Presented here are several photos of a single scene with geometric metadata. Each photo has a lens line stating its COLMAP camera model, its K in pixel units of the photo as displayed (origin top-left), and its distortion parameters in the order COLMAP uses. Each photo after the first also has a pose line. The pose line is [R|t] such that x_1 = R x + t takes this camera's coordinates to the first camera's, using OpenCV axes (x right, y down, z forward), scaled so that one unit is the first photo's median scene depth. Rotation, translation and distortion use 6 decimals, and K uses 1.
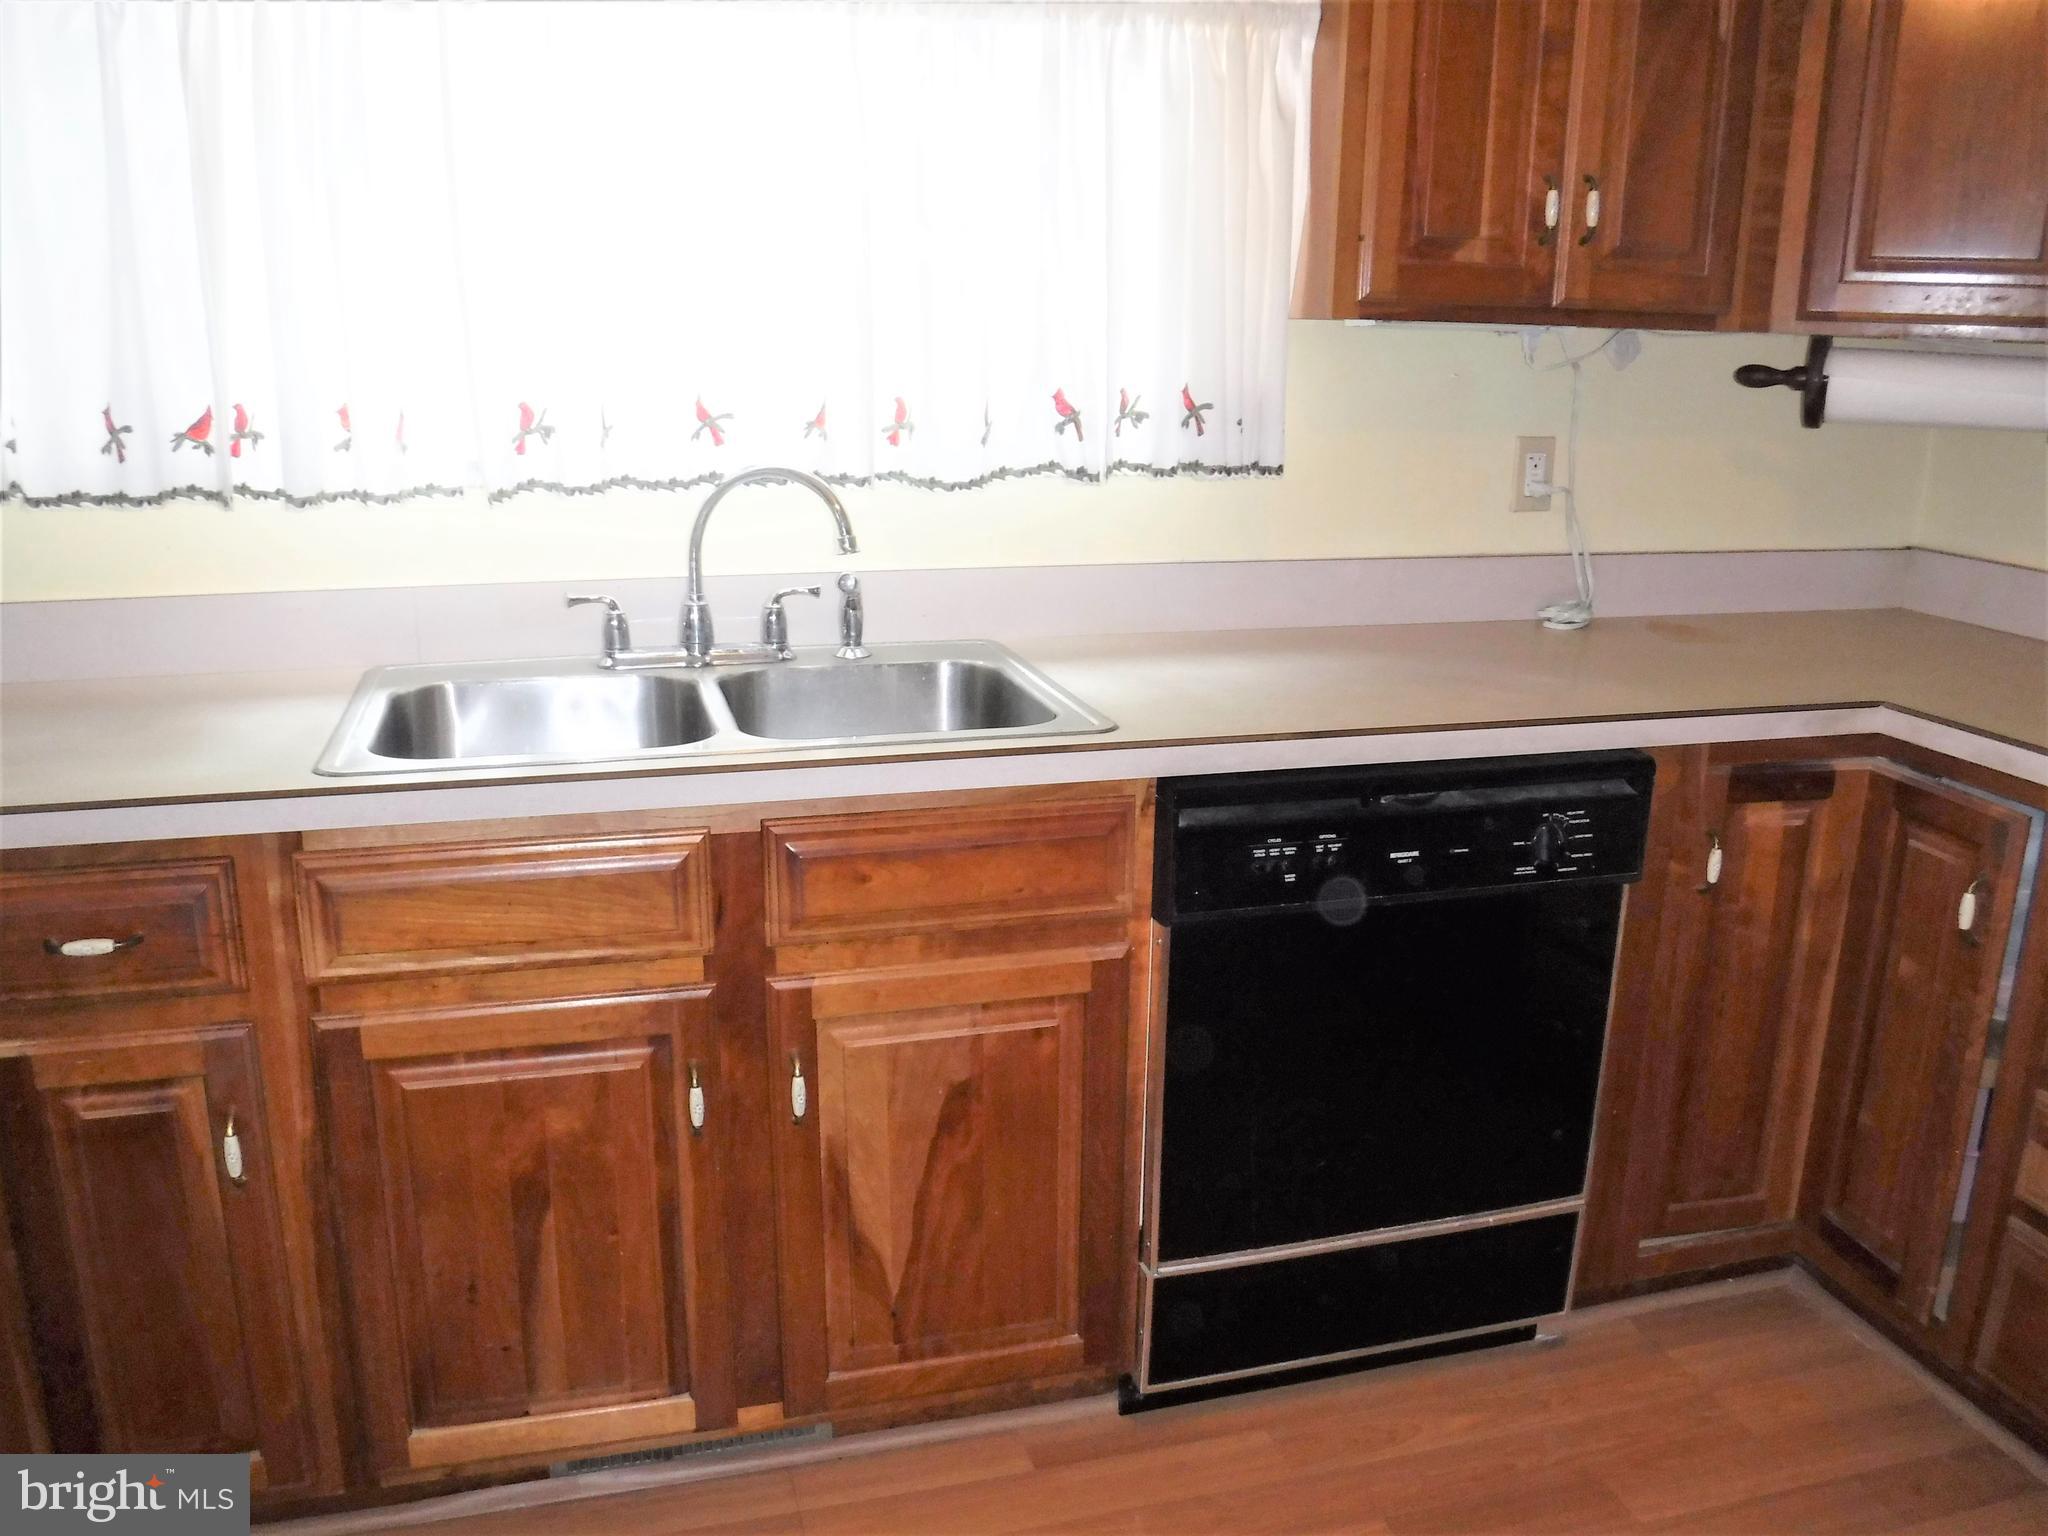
lens RADIAL K [[1661.1, 0, 1018.3], [0, 1661.1, 776.1], [0, 0, 1]] dist [-0.079835, 0.009791]
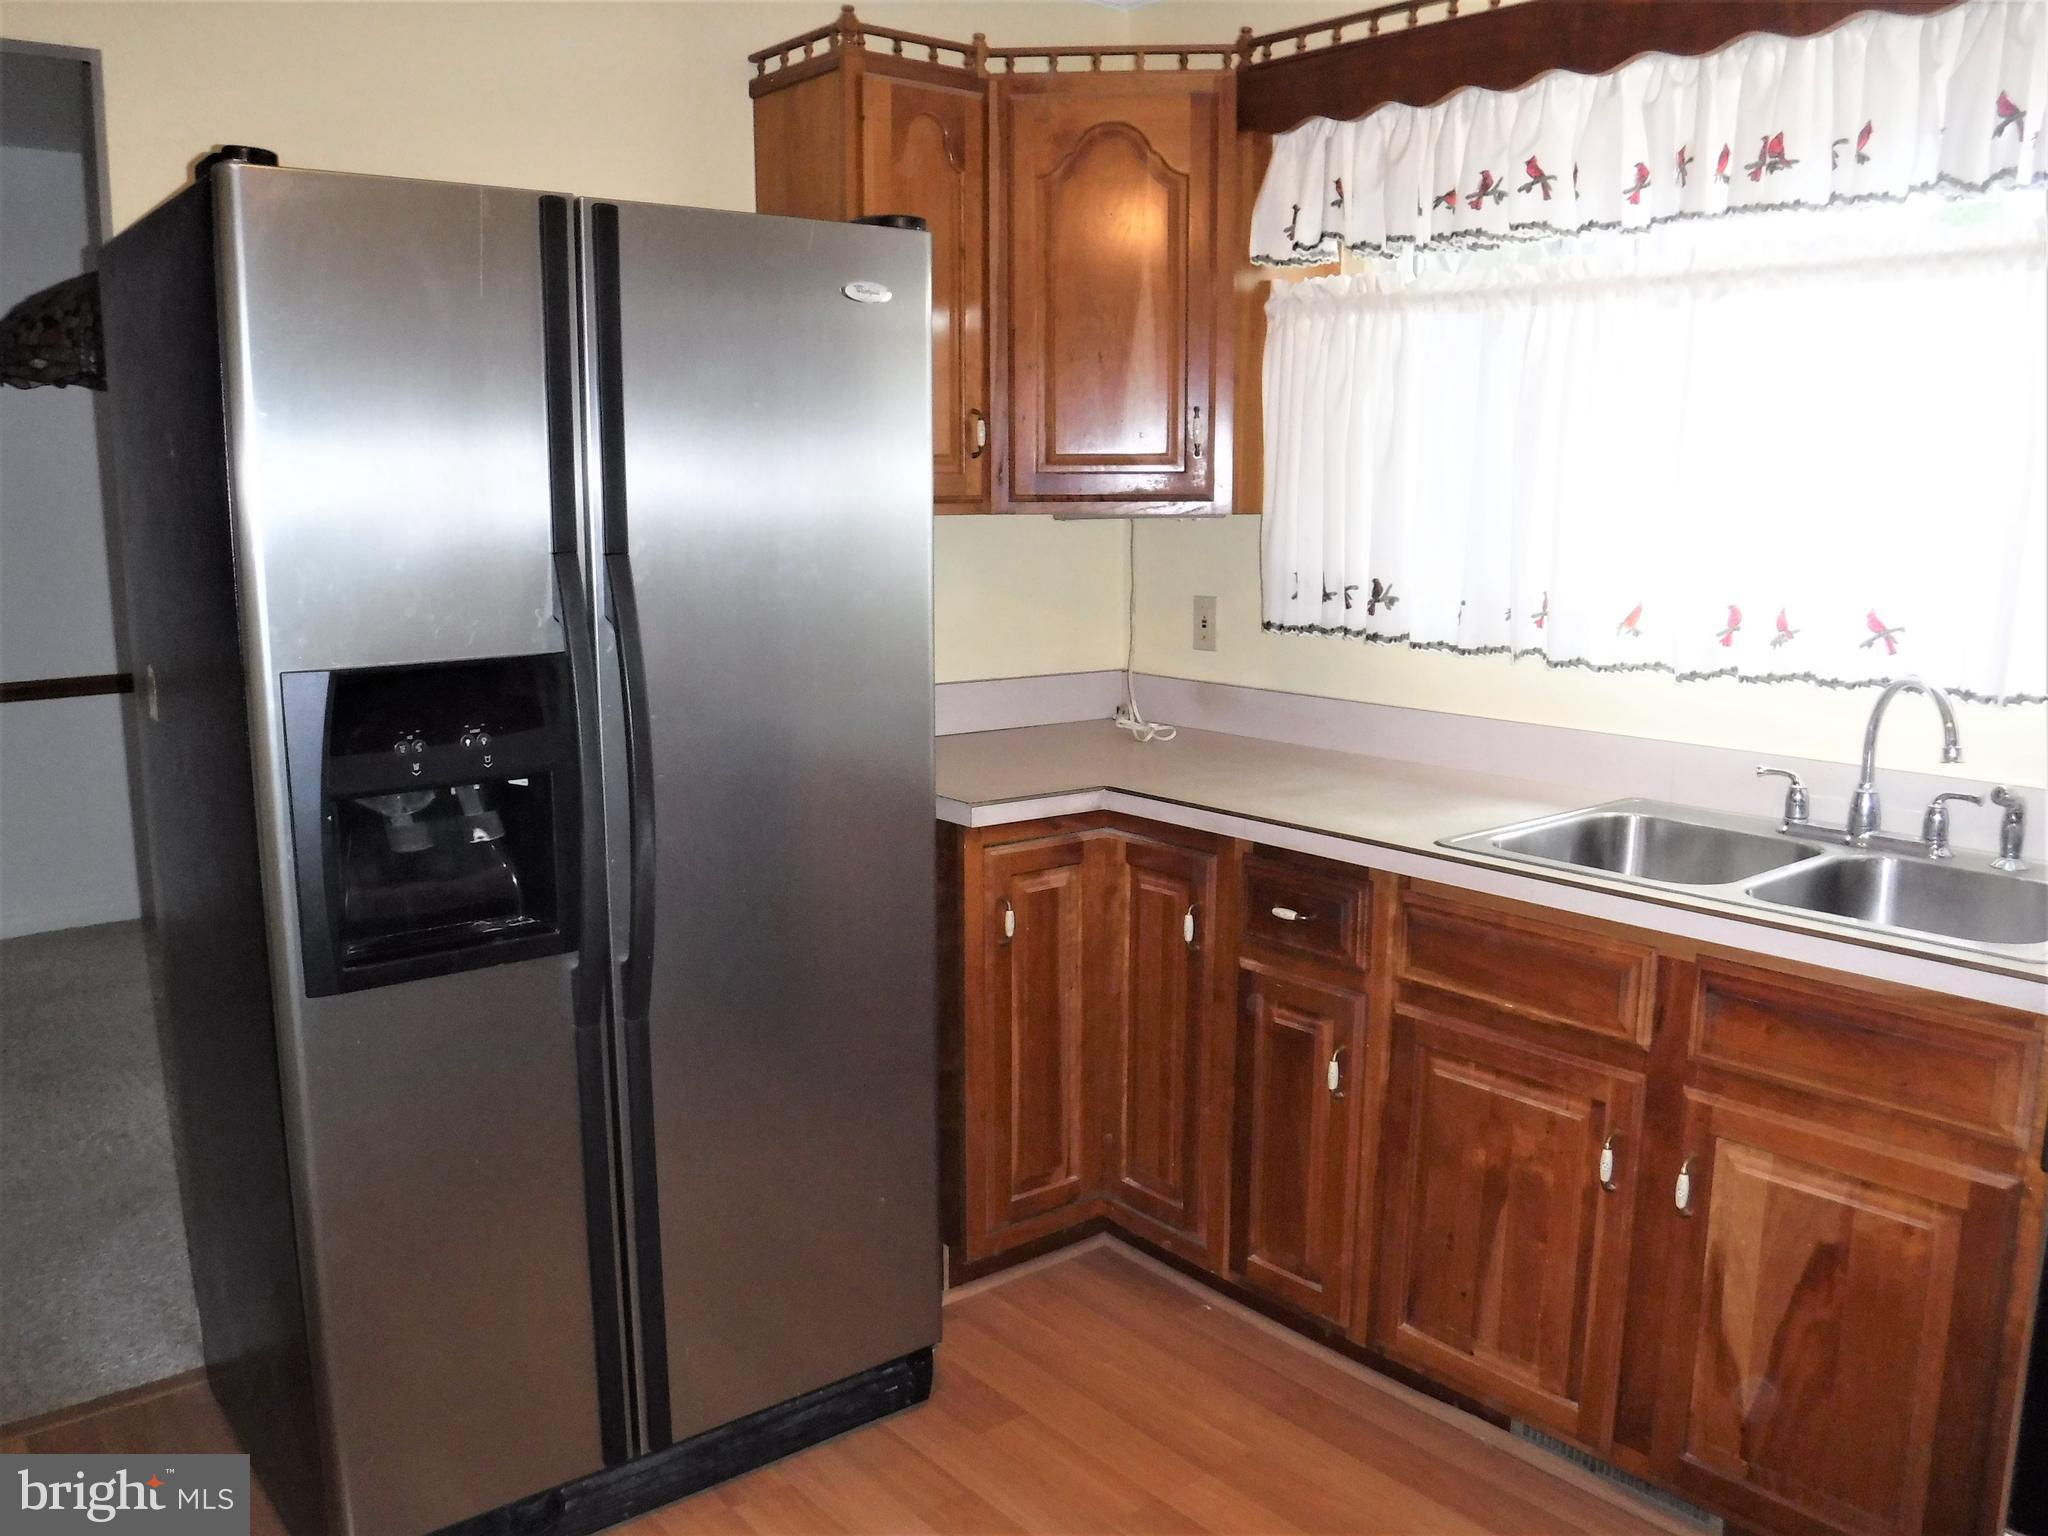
lens RADIAL K [[1727.7, 0, 1024.0], [0, 1727.7, 768.0], [0, 0, 1]] dist [-0.078627, 0.001019]
pose [[0.400103, 0.139620, -0.905773, 0.643792], [-0.236069, 0.970678, 0.045347, -0.038947], [0.885545, 0.195681, 0.421331, 0.008623]]
